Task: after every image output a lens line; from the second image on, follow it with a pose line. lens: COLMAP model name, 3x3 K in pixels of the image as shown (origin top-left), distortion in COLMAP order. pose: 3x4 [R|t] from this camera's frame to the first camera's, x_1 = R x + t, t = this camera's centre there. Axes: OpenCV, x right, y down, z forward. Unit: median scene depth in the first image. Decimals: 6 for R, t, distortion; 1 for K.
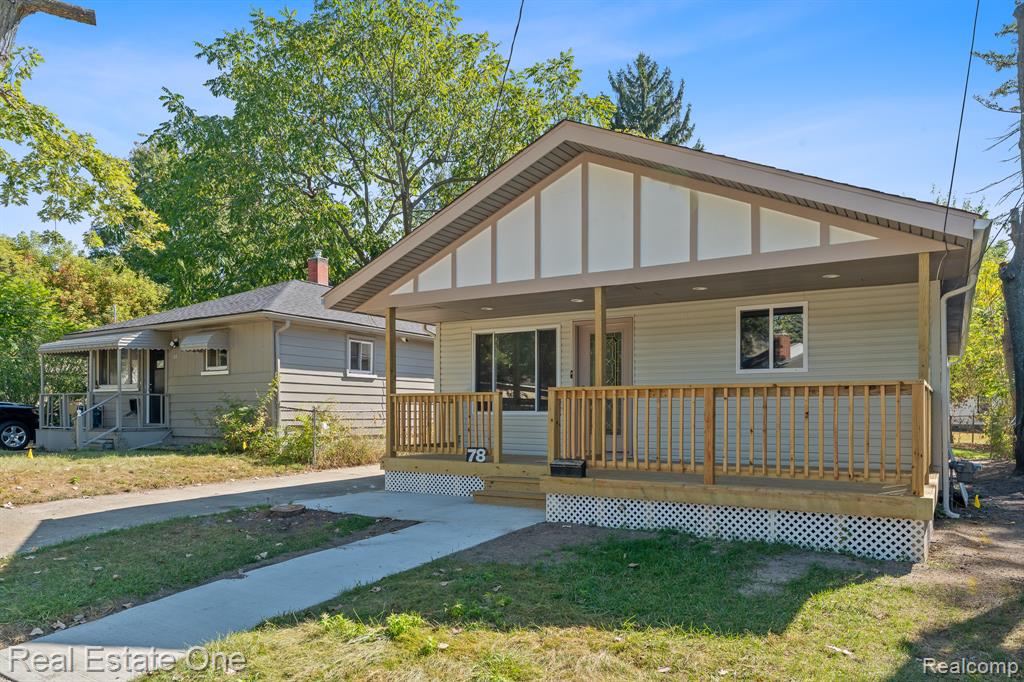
lens RADIAL K [[691.2, 0, 510.7], [0, 691.2, 406.5], [0, 0, 1]] dist [-0.002268, -0.000595]
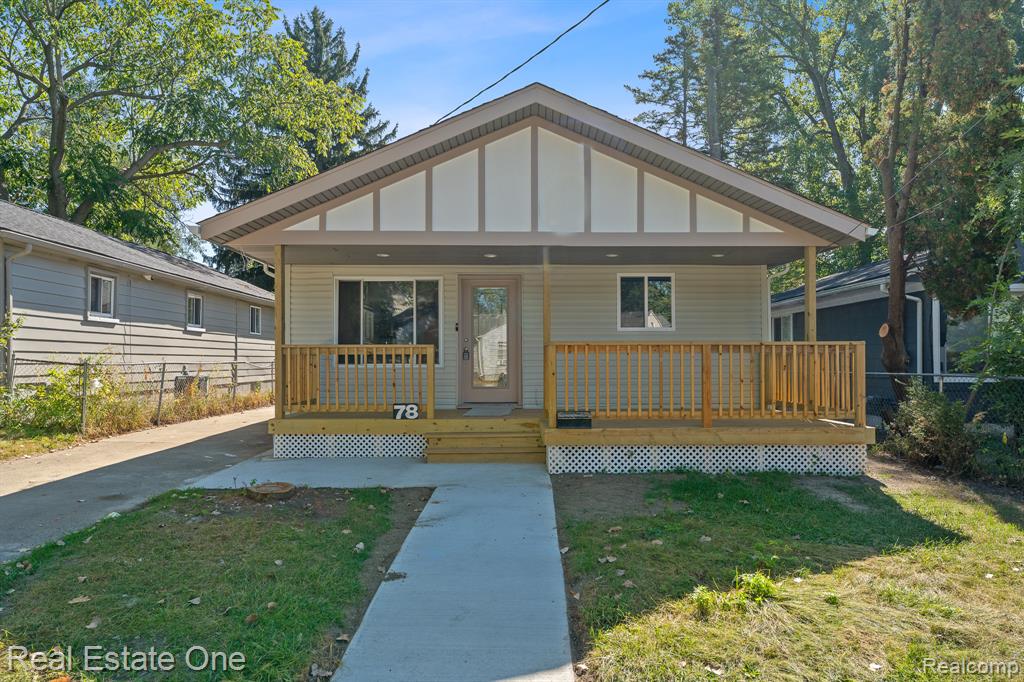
lens RADIAL K [[665.0, 0, 512.0], [0, 665.0, 341.0], [0, 0, 1]] dist [0.000212, -0.000306]
pose [[0.837841, 0.013793, 0.545740, -0.447942], [-0.001508, 0.999735, -0.022953, -0.005201], [-0.545912, 0.018408, 0.837640, 0.175473]]
